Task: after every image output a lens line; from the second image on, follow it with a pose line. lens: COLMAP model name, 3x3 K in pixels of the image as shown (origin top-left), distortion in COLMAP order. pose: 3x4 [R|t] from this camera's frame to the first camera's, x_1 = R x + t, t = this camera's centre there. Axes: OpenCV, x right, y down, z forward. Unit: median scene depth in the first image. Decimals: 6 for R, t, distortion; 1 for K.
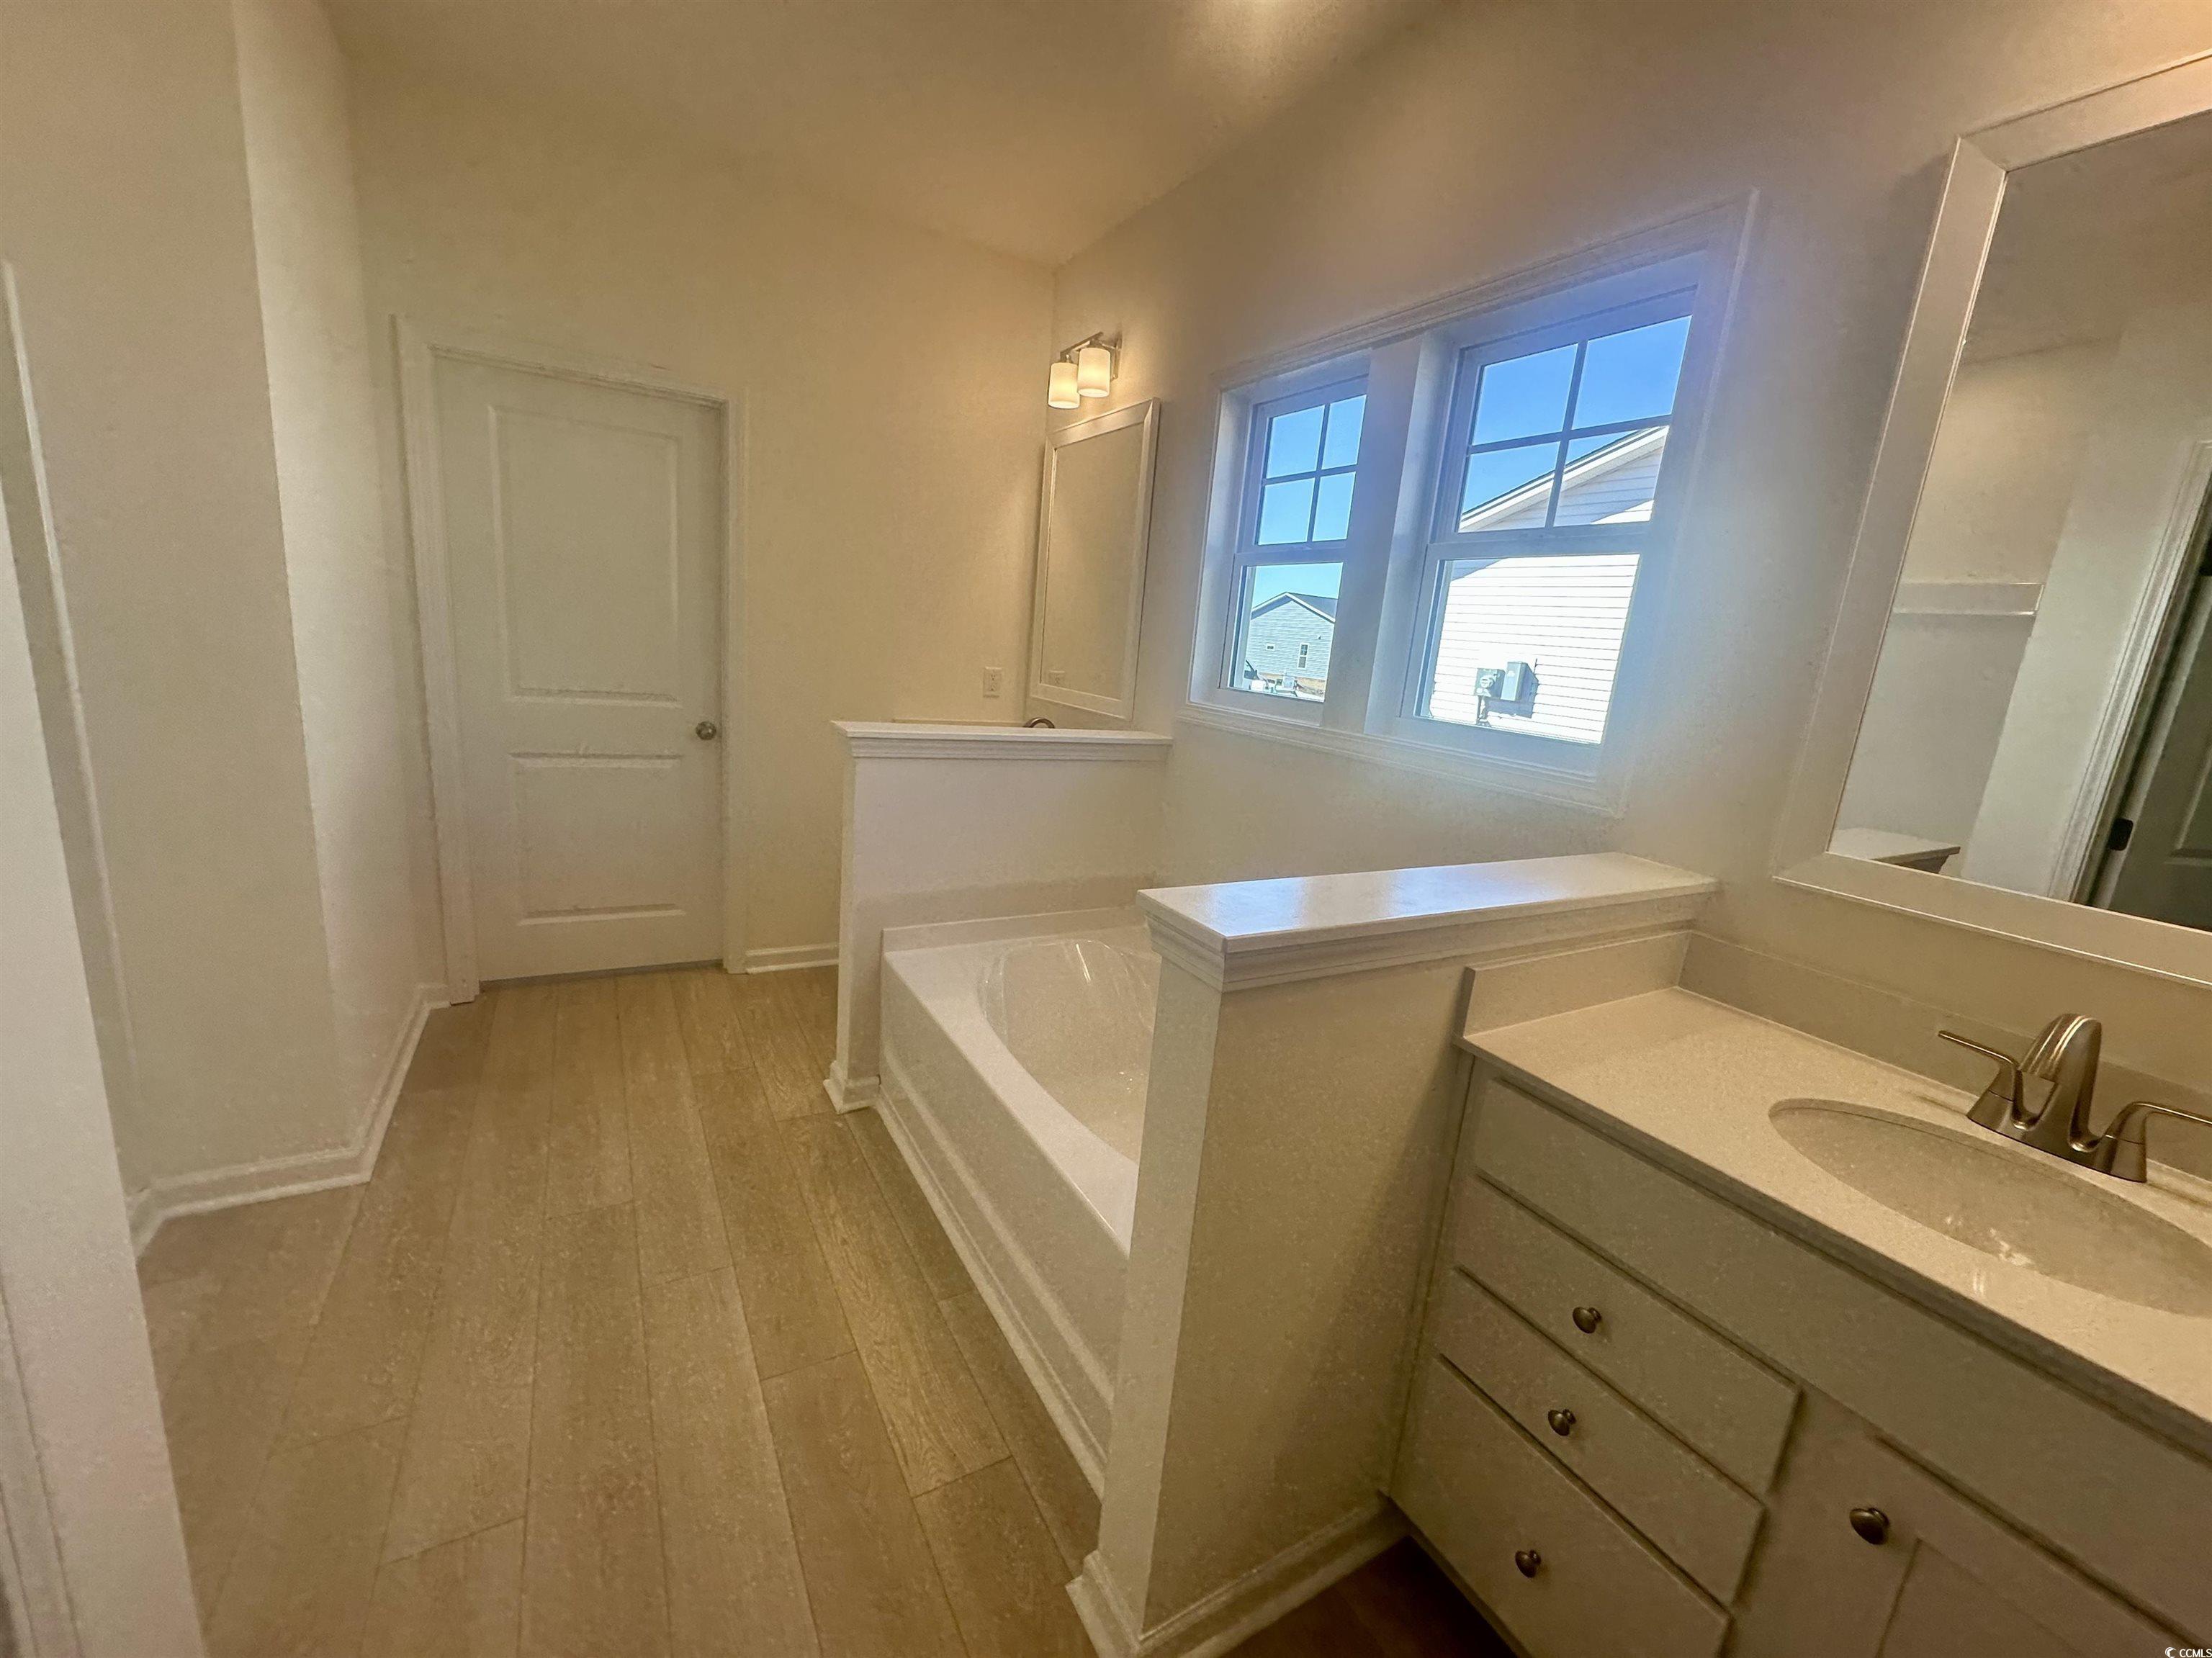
lens RADIAL K [[882.5, 0, 1109.6], [0, 882.5, 773.7], [0, 0, 1]] dist [0.000022, 0.000018]
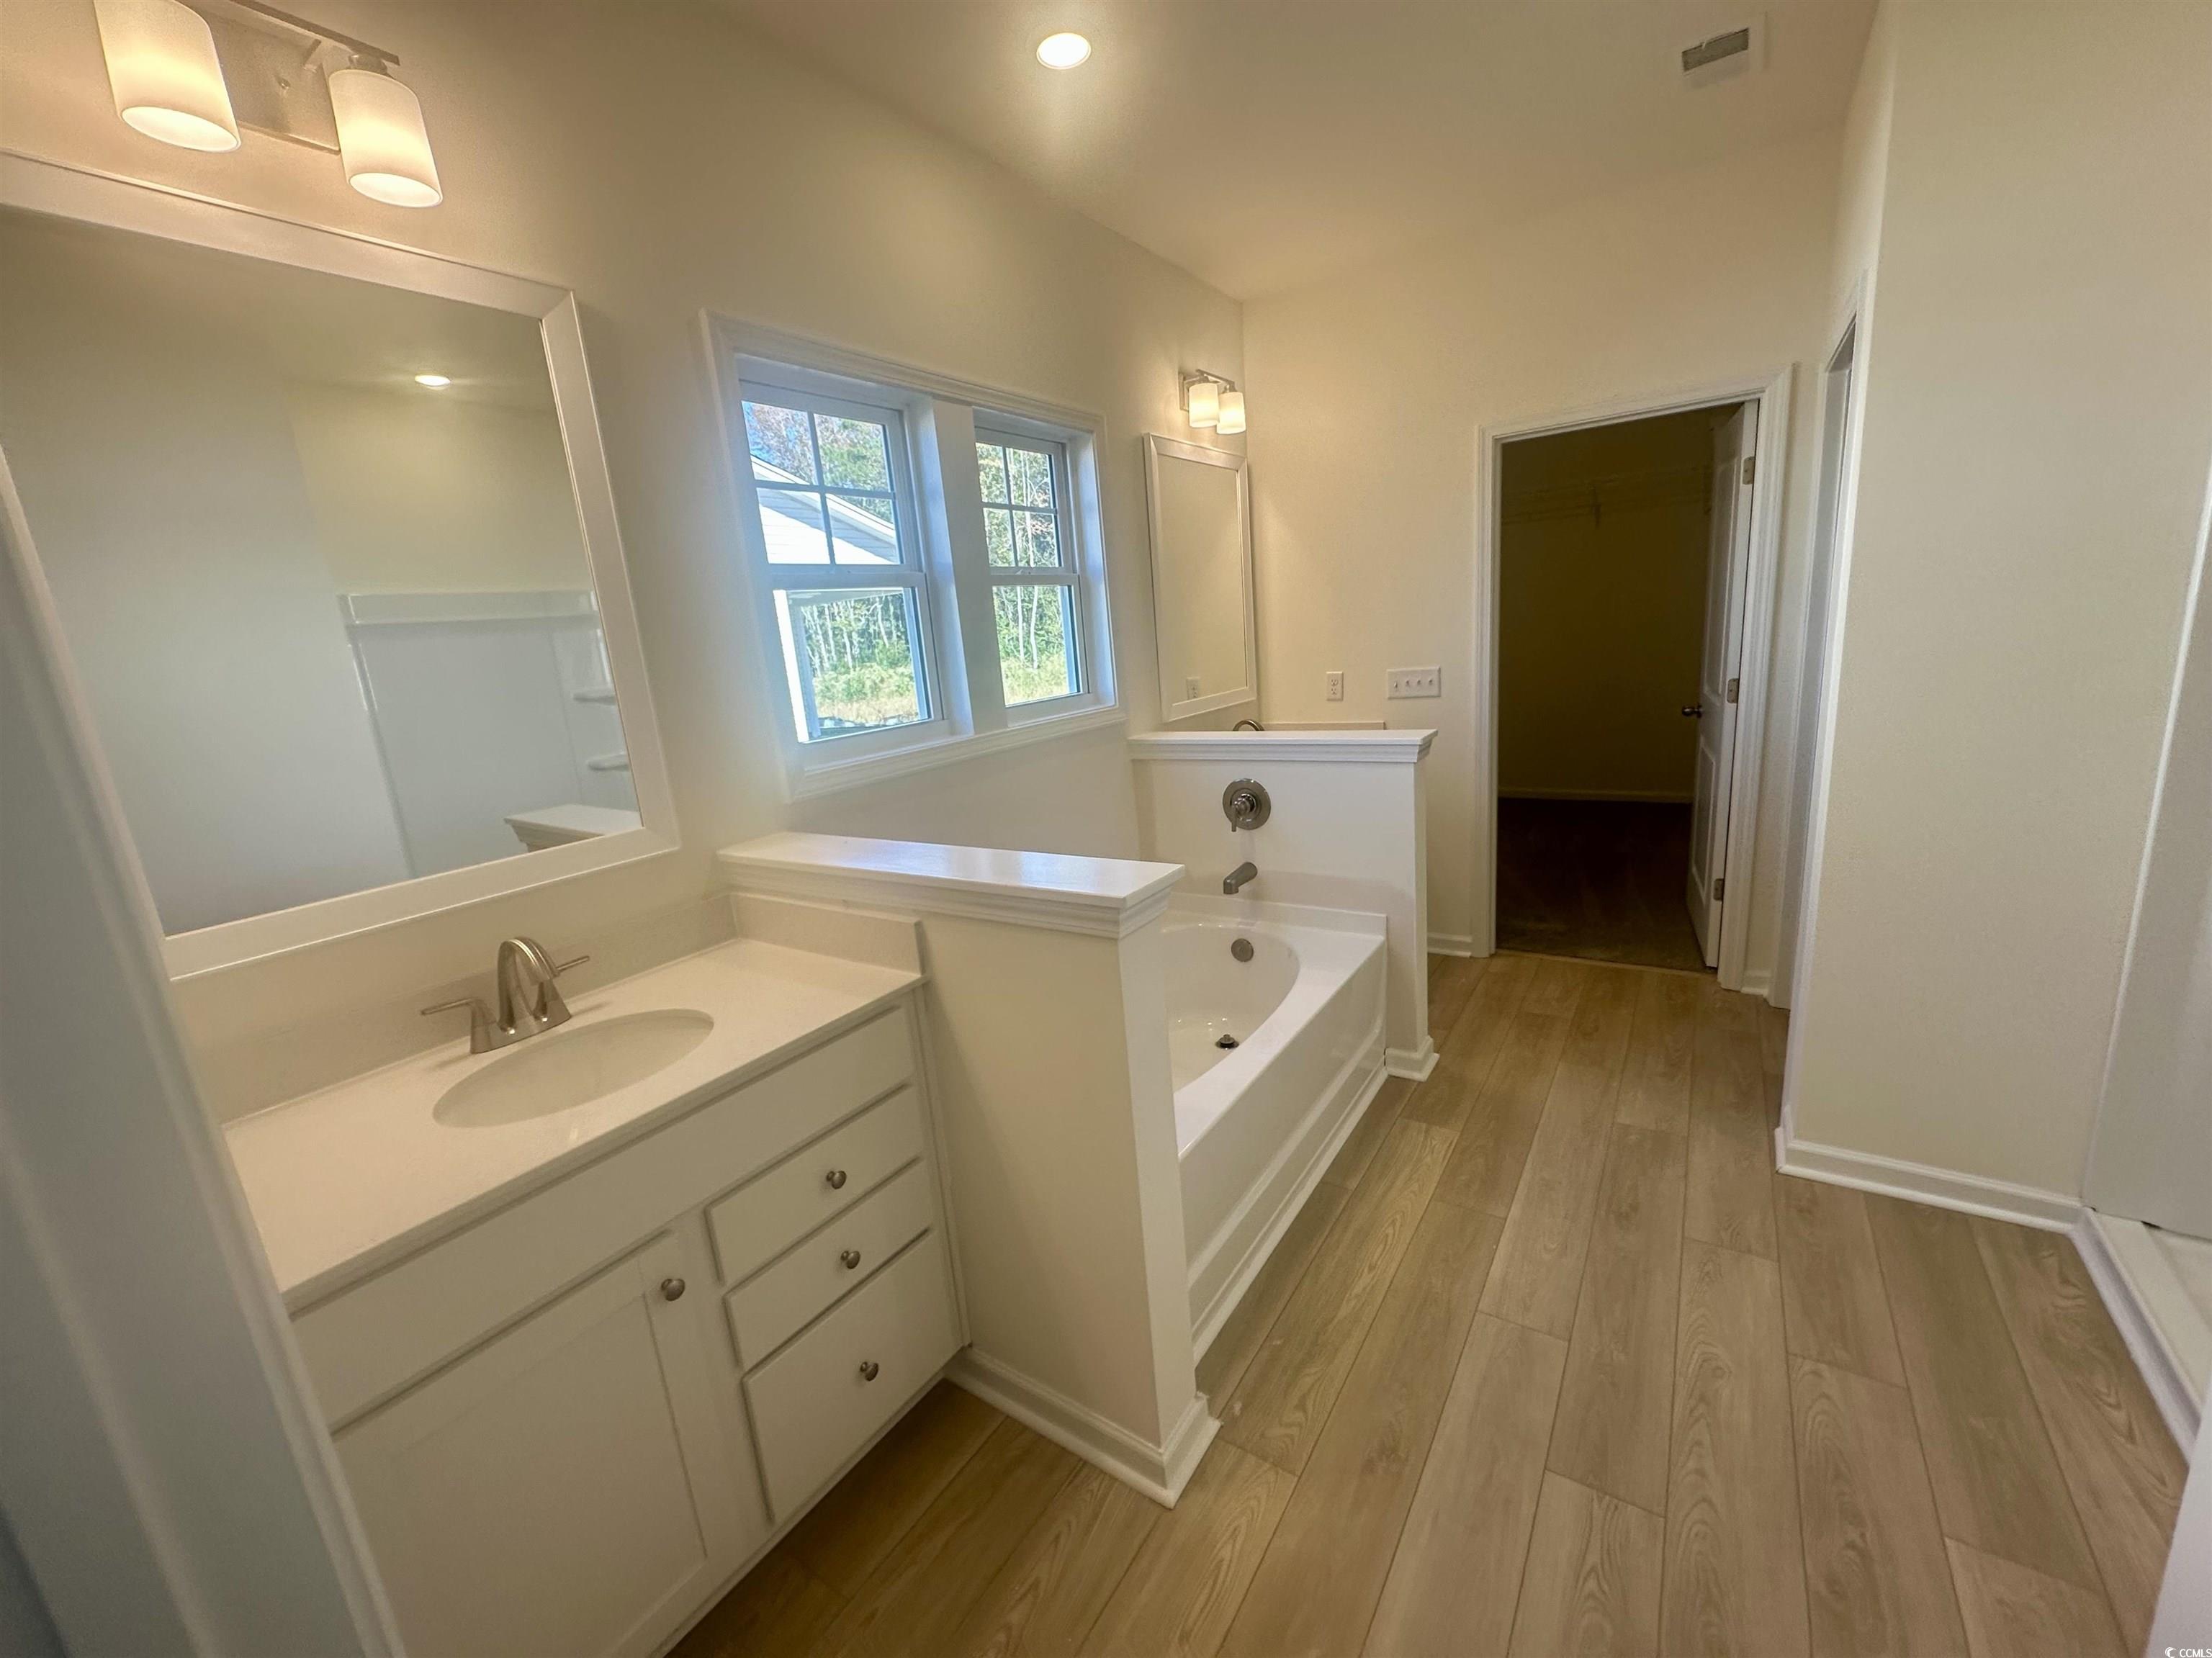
lens RADIAL K [[882.0, 0, 1106.0], [0, 882.0, 829.0], [0, 0, 1]] dist [-0.003984, -0.000024]
pose [[-0.436385, -0.232033, 0.869327, -0.885677], [0.199487, 0.917180, 0.344944, -0.317507], [-0.877367, 0.323948, -0.353956, 1.400001]]
